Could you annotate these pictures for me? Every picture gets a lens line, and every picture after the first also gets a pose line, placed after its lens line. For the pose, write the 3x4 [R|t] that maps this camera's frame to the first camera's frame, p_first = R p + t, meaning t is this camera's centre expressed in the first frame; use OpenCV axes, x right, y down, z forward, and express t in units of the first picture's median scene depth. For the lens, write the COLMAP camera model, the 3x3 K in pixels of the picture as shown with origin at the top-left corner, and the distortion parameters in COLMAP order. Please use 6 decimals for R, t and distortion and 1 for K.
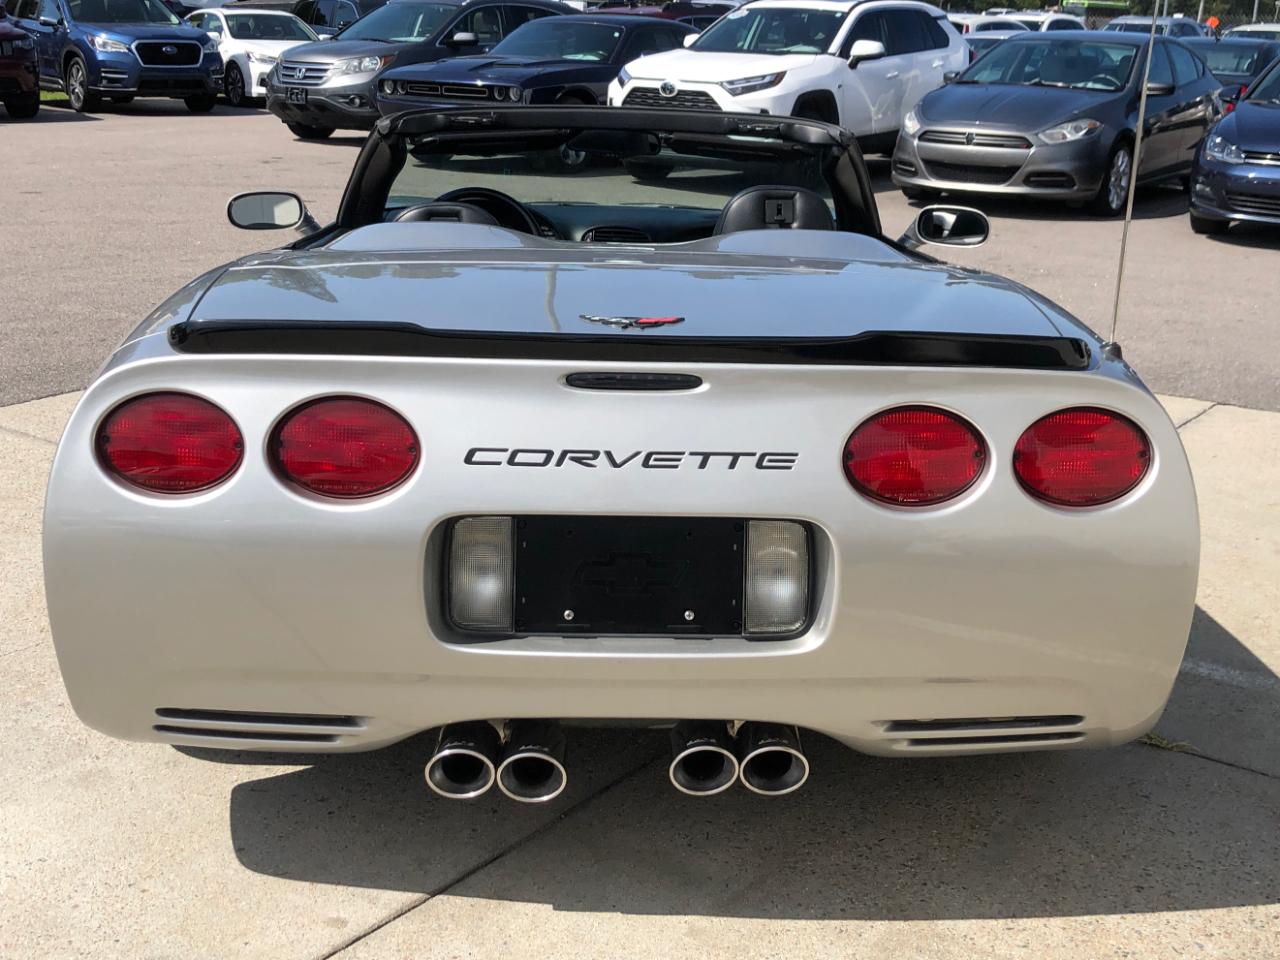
lens RADIAL K [[1592.0, 0, 644.6], [0, 1592.0, 437.9], [0, 0, 1]] dist [0.014692, 0.000000]
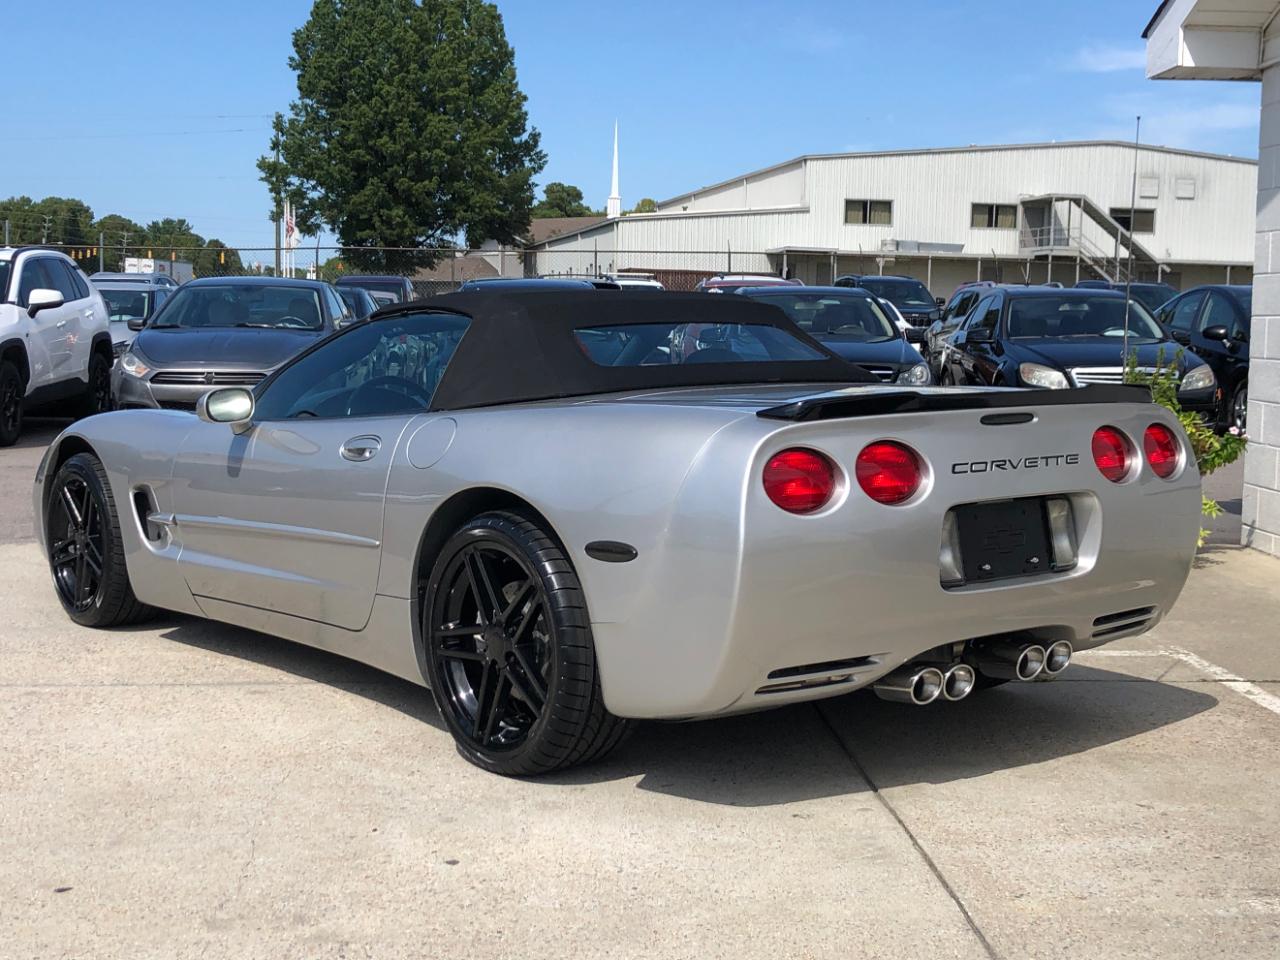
lens RADIAL K [[1783.3, 0, 624.2], [0, 1783.3, 489.2], [0, 0, 1]] dist [0.036376, 0.000000]
pose [[0.797789, -0.085278, 0.596875, -1.235771], [0.169008, 0.981890, -0.085610, 0.110320], [-0.578765, 0.169175, 0.797754, -0.224964]]
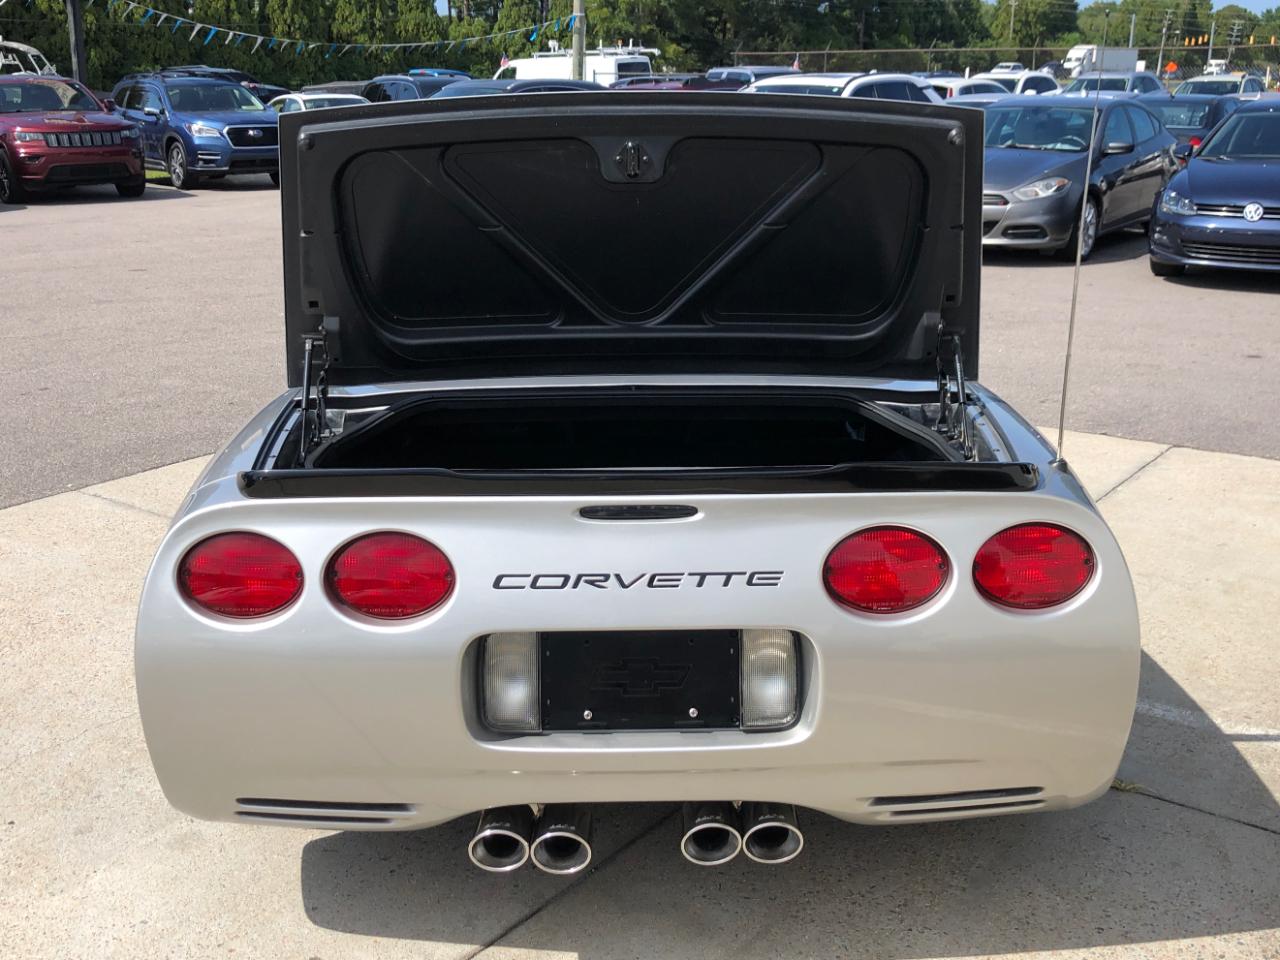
lens RADIAL K [[1395.7, 0, 646.2], [0, 1395.7, 437.6], [0, 0, 1]] dist [0.010947, 0.000000]
pose [[0.999314, -0.027735, -0.024561, 0.020928], [0.027559, 0.999592, -0.007483, -0.068586], [0.024759, 0.006801, 0.999670, -0.006750]]
